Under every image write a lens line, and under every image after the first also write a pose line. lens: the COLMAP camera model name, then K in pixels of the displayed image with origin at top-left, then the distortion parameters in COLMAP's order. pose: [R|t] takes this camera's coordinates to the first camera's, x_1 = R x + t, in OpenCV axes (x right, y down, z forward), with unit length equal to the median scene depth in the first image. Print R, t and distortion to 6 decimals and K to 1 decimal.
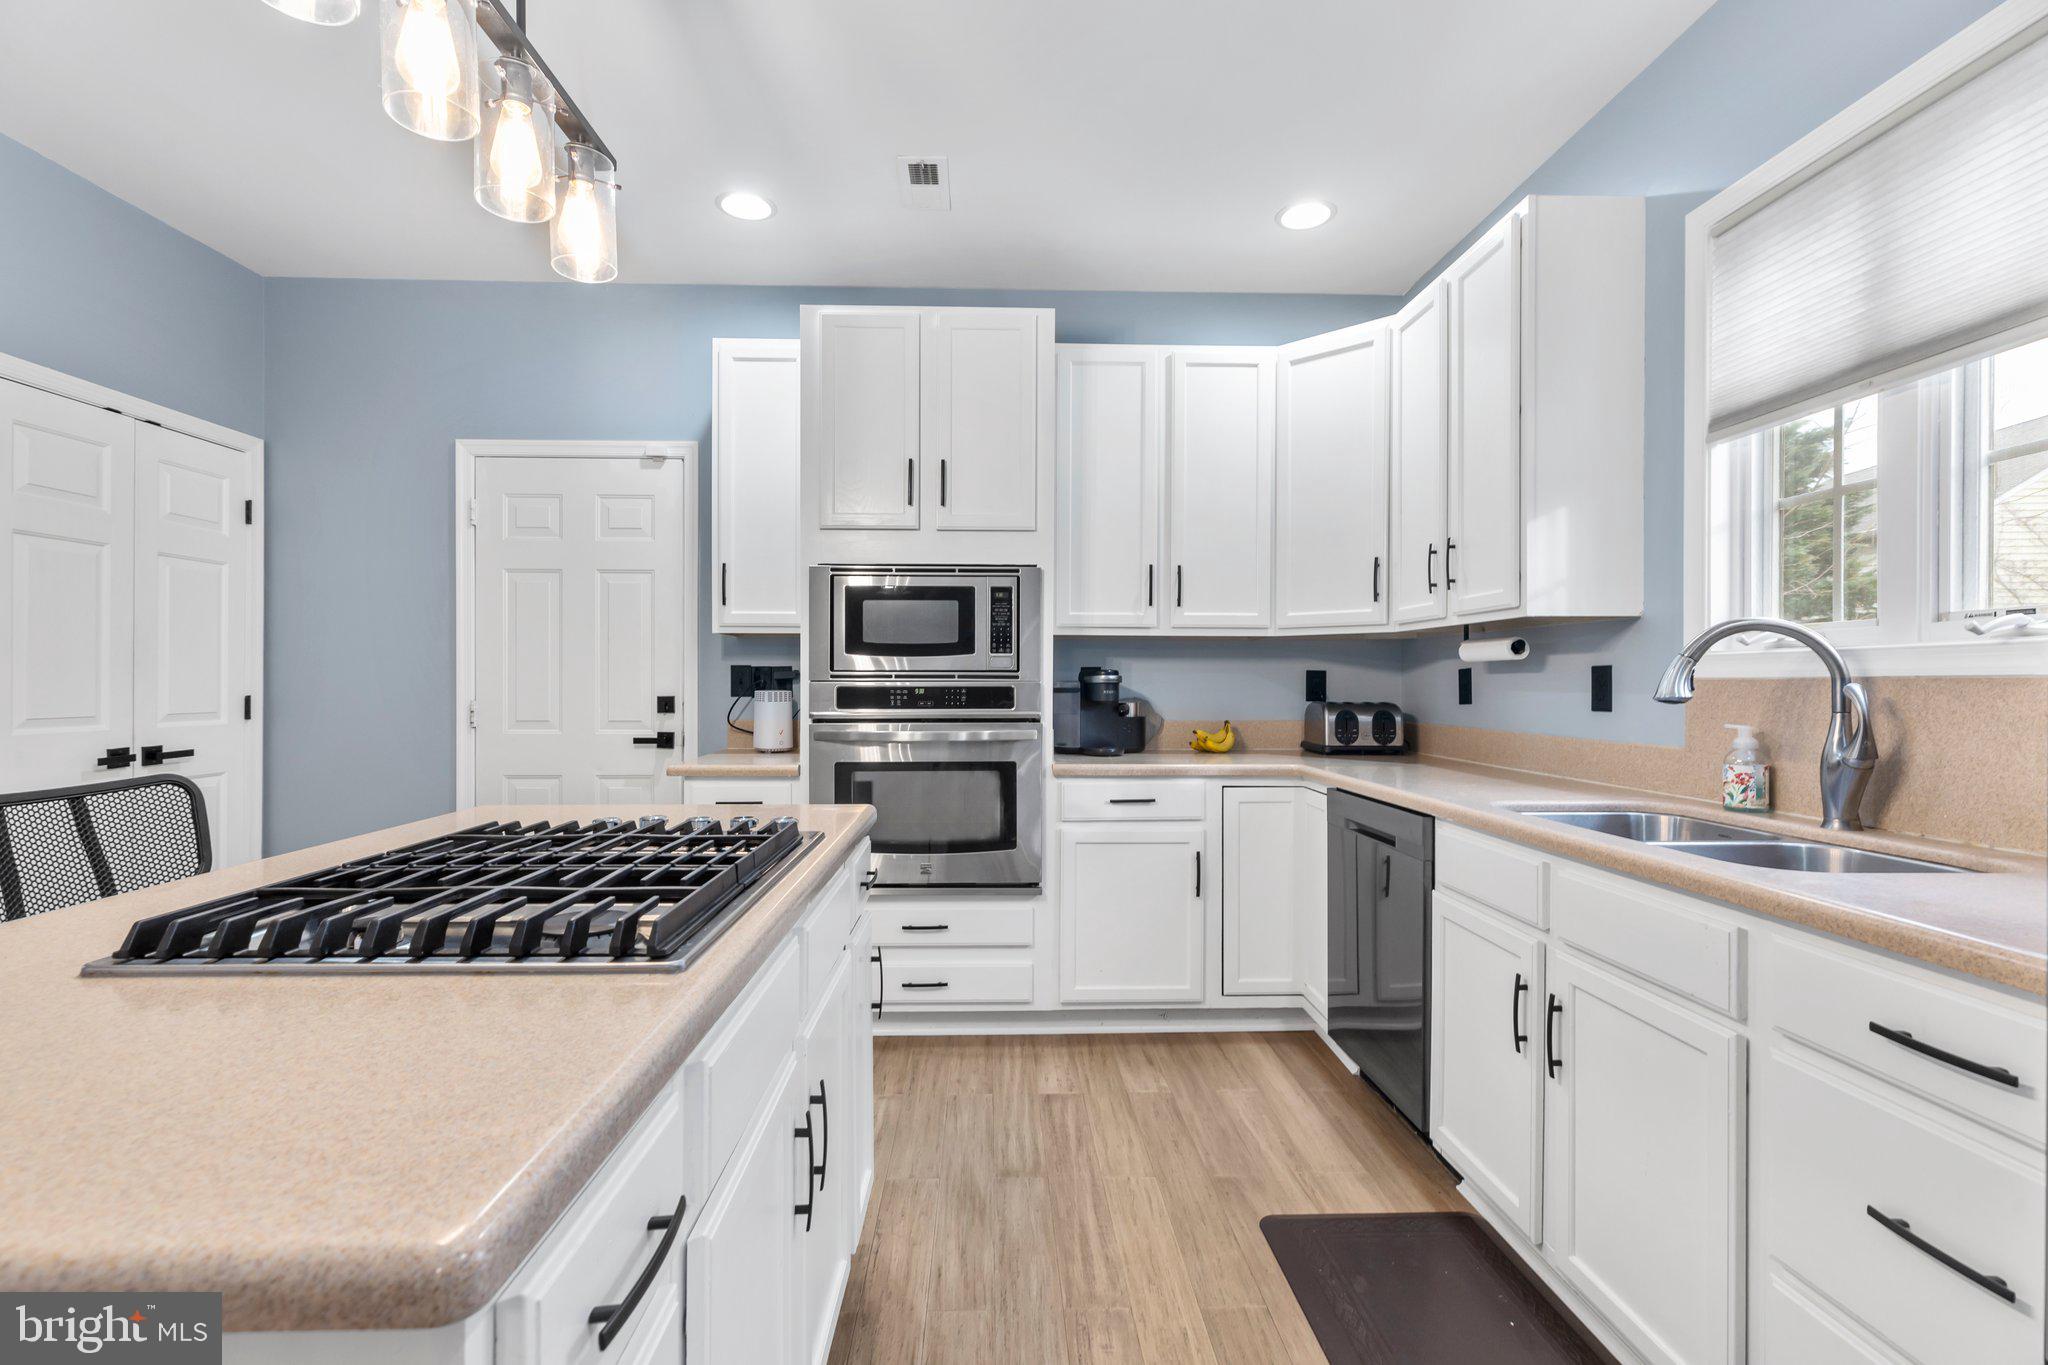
lens RADIAL K [[918.4, 0, 1018.6], [0, 918.4, 684.8], [0, 0, 1]] dist [-0.002790, 0.000319]
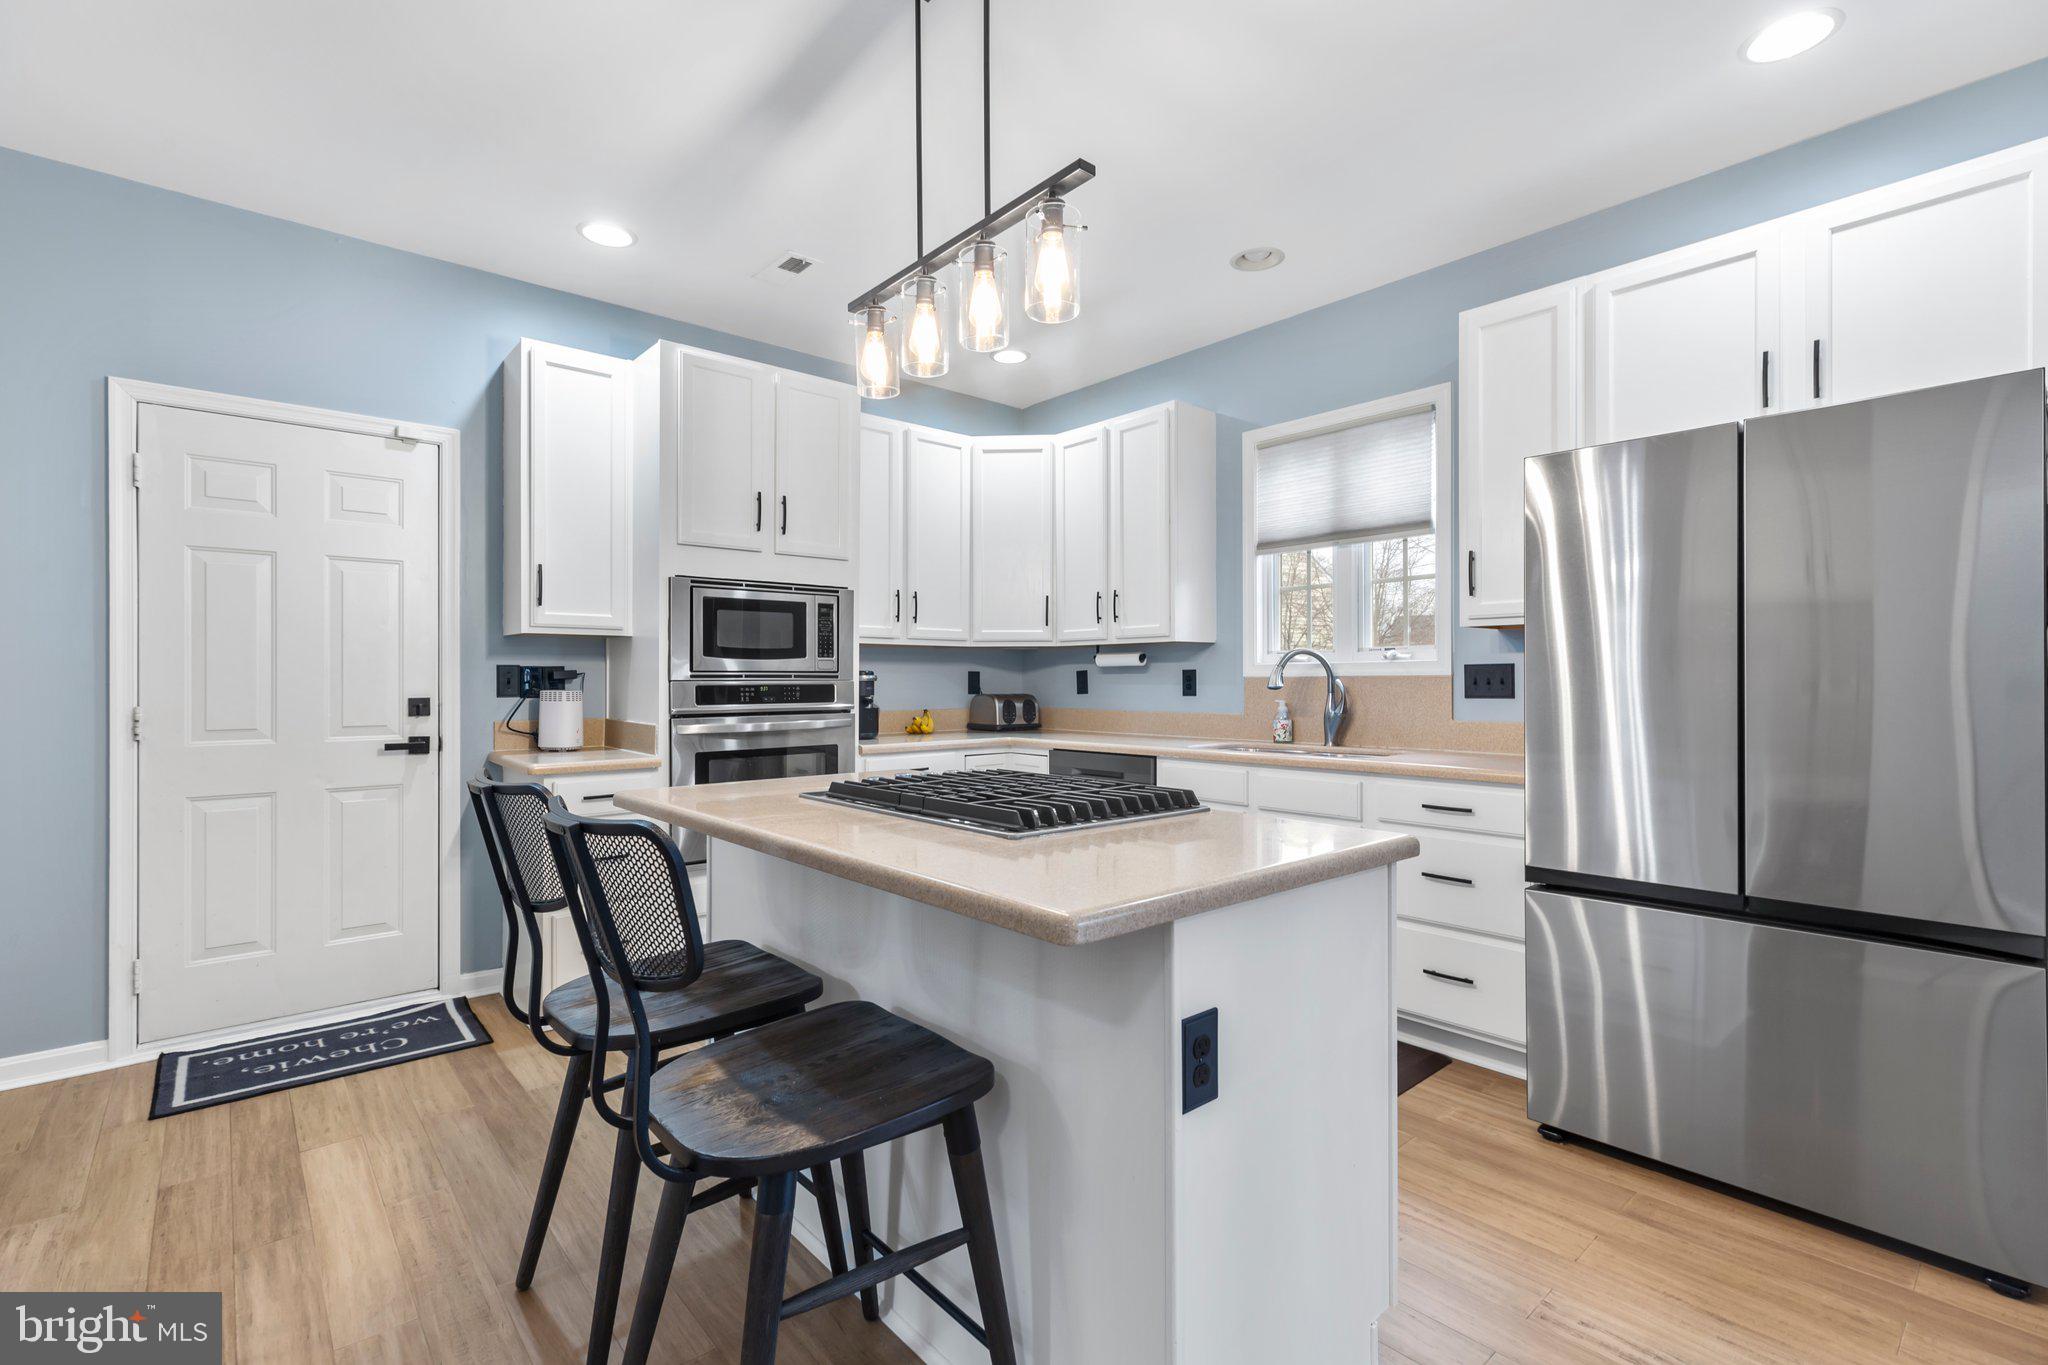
lens RADIAL K [[918.4, 0, 1018.1], [0, 918.4, 680.0], [0, 0, 1]] dist [-0.002790, 0.000319]
pose [[0.770430, -0.004180, 0.637510, -0.608205], [0.006082, 0.999981, -0.000793, -0.001462], [-0.637495, 0.004489, 0.770441, -0.118883]]
